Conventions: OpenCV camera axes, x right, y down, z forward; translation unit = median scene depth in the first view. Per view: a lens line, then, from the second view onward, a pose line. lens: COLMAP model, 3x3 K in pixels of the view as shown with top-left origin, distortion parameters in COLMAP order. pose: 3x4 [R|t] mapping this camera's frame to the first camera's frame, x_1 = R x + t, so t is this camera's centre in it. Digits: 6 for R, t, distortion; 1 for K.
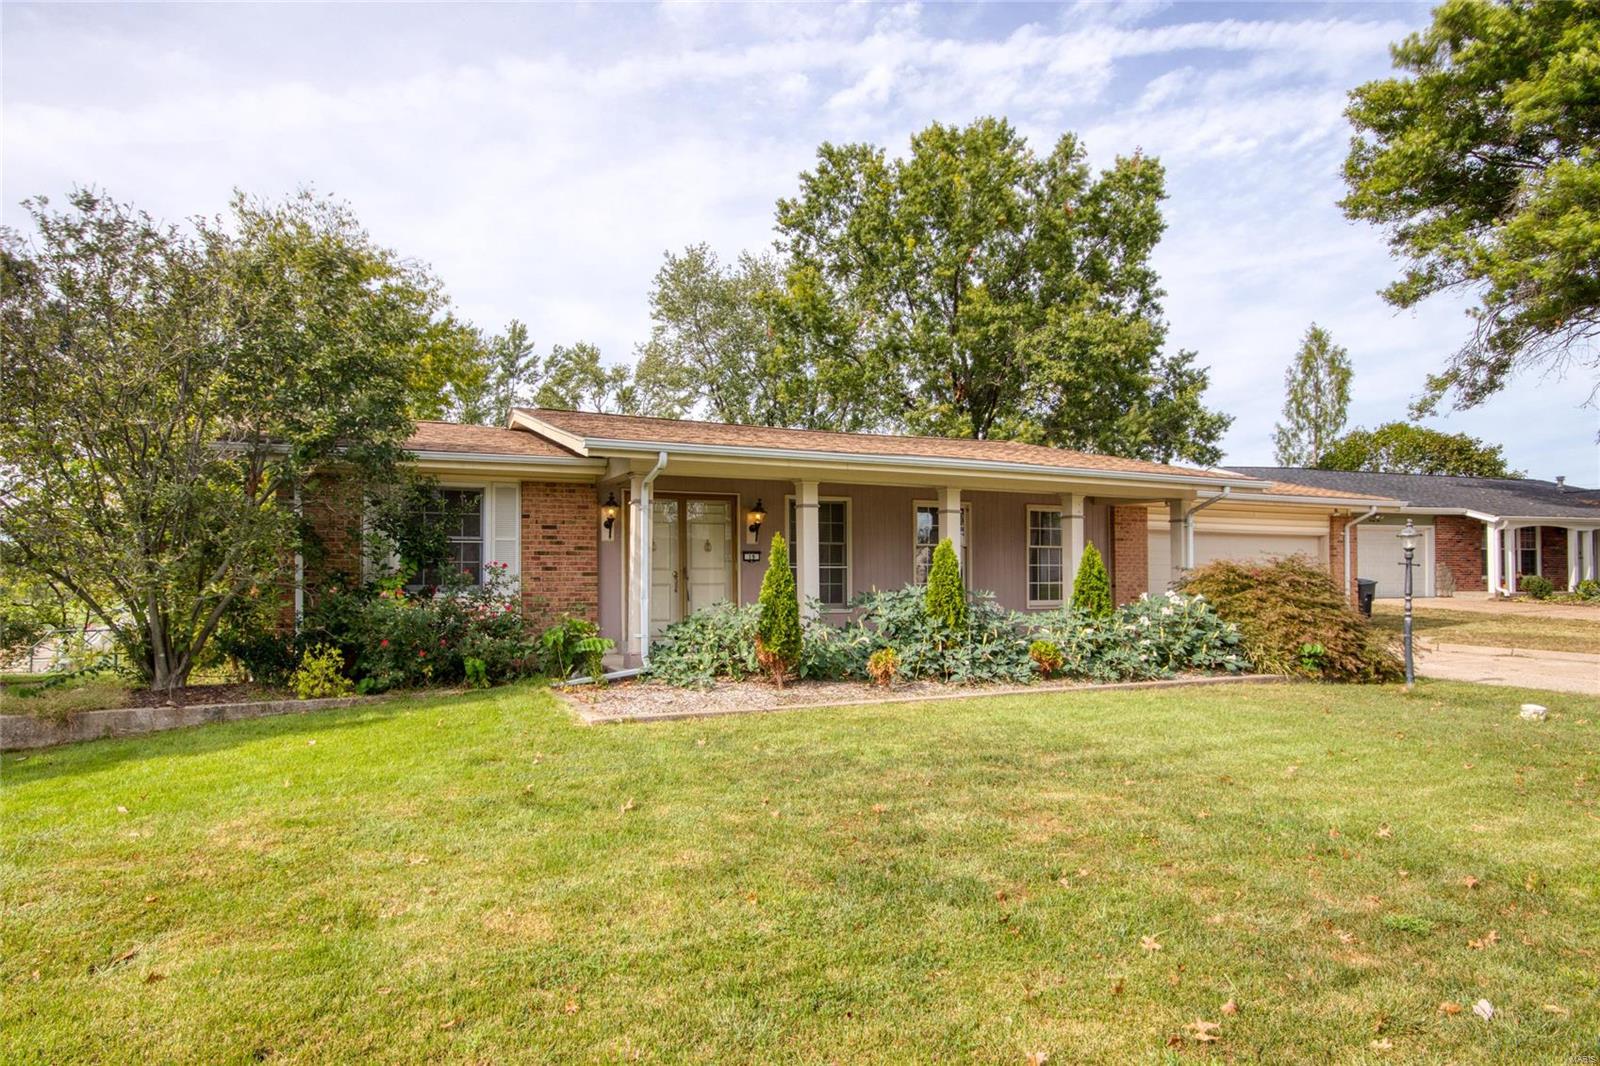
lens RADIAL K [[822.3, 0, 801.4], [0, 822.3, 548.4], [0, 0, 1]] dist [0.001619, -0.001377]
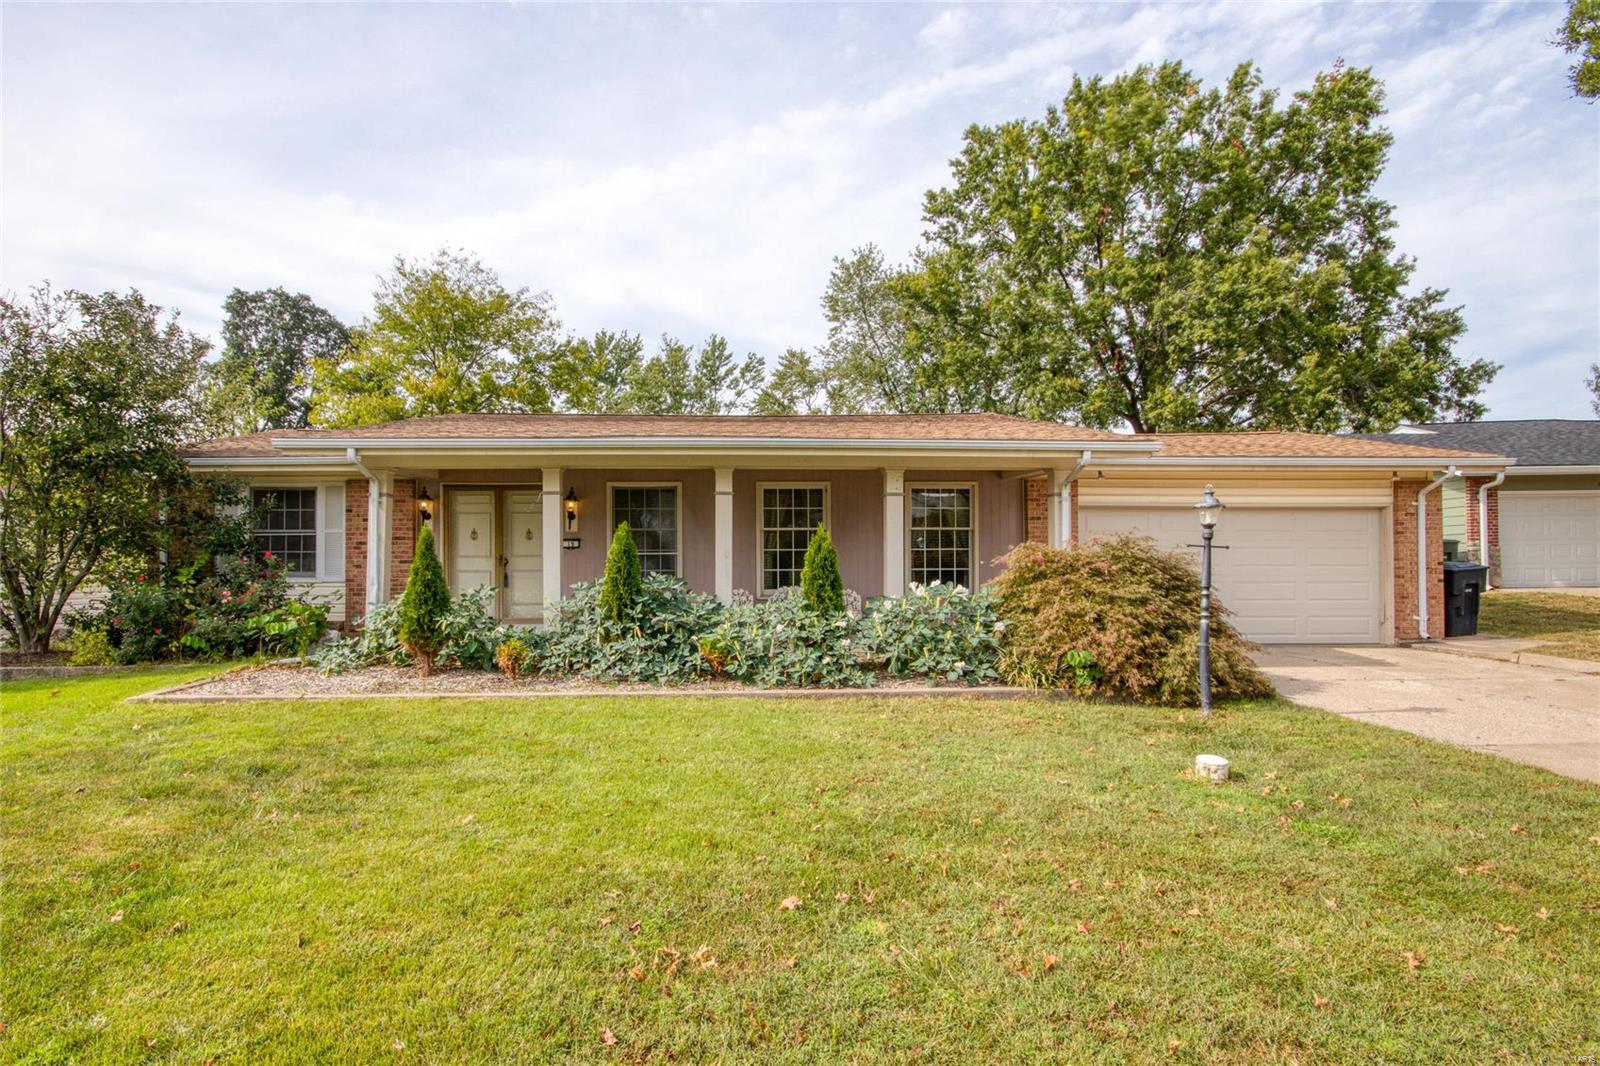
lens RADIAL K [[763.5, 0, 800.7], [0, 763.5, 532.5], [0, 0, 1]] dist [-0.006083, -0.004821]
pose [[0.937323, -0.015252, -0.348128, 0.147284], [0.015251, 0.999880, -0.002744, 0.000765], [0.348128, -0.002738, 0.937443, 0.057597]]
